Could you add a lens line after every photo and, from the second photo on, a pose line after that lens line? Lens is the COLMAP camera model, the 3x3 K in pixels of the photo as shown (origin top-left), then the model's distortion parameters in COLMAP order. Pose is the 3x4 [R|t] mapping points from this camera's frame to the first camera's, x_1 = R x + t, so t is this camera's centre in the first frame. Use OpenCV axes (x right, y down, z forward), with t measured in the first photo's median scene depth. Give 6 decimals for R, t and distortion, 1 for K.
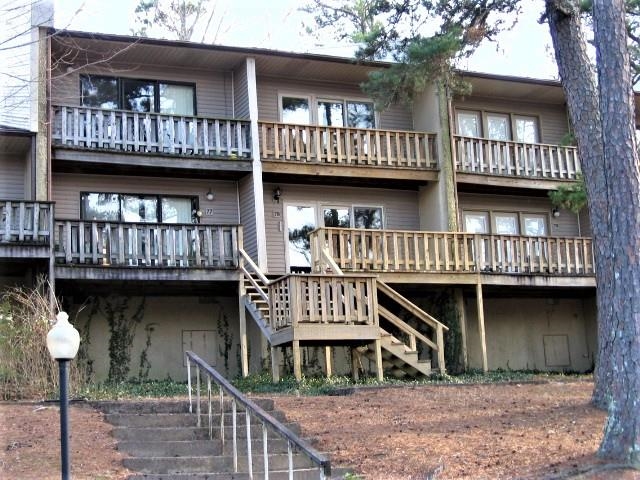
lens RADIAL K [[1100.6, 0, 325.7], [0, 1100.6, 240.4], [0, 0, 1]] dist [-0.135871, 0.000000]
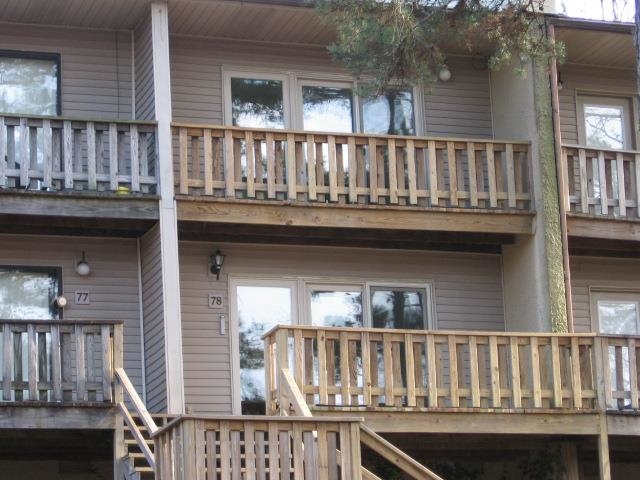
lens RADIAL K [[2028.0, 0, 316.5], [0, 2028.0, 238.9], [0, 0, 1]] dist [-0.036149, 0.000000]
pose [[0.995279, -0.012198, -0.096289, 0.099852], [0.006600, 0.998281, -0.058243, 0.002996], [0.096834, 0.057332, 0.993648, 0.048777]]
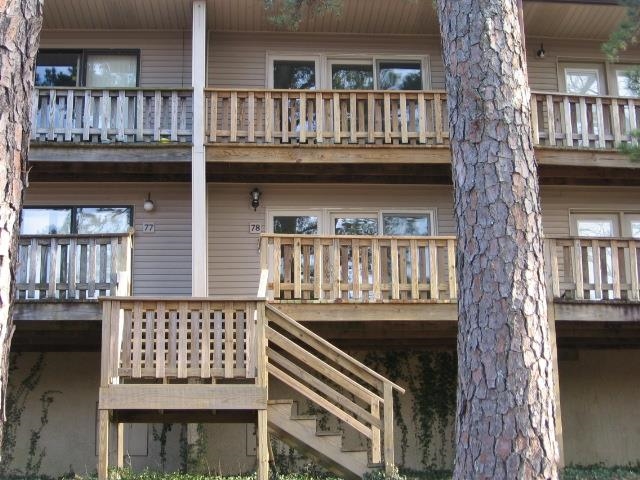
lens RADIAL K [[1100.6, 0, 319.2], [0, 1100.6, 241.5], [0, 0, 1]] dist [-0.135871, 0.000000]
pose [[0.939685, -0.057497, -0.337175, 0.226316], [0.029926, 0.995810, -0.086408, 0.045009], [0.340730, 0.071106, 0.937468, 0.400331]]
